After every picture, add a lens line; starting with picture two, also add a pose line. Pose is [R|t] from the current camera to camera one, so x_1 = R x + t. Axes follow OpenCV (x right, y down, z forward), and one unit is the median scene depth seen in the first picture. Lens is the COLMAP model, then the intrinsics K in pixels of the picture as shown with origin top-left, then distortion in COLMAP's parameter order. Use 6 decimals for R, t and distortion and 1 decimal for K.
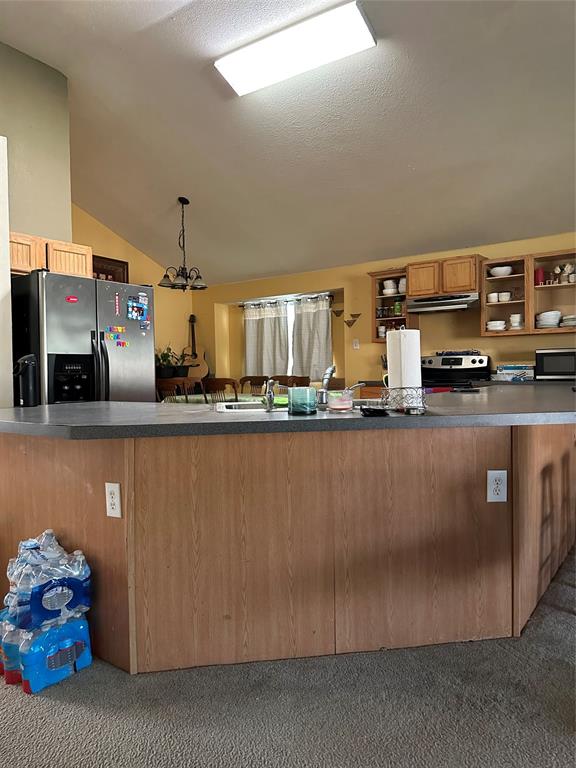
lens RADIAL K [[540.0, 0, 290.9], [0, 540.0, 382.5], [0, 0, 1]] dist [0.079677, -0.116510]
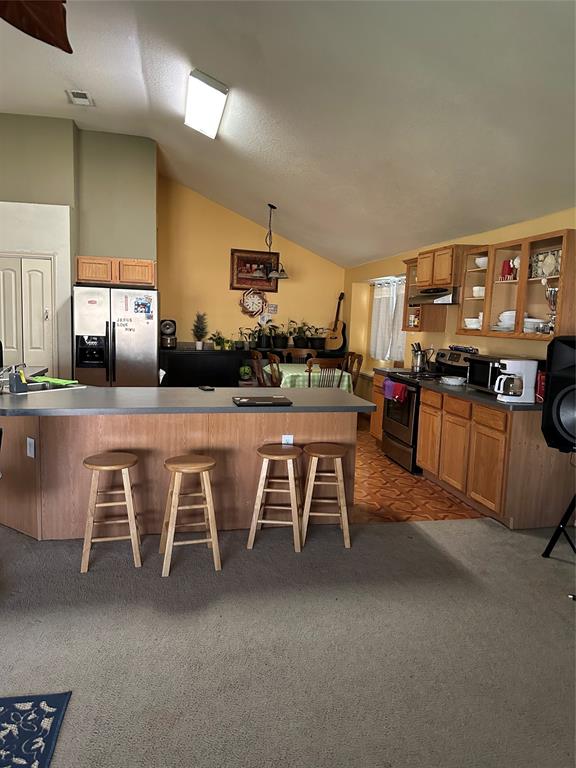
lens RADIAL K [[540.0, 0, 290.9], [0, 540.0, 382.5], [0, 0, 1]] dist [0.079677, -0.116510]
pose [[0.729925, 0.123504, -0.672277, 0.759169], [-0.061180, 0.991398, 0.115704, -0.090477], [0.680784, -0.043325, 0.731202, 0.125967]]
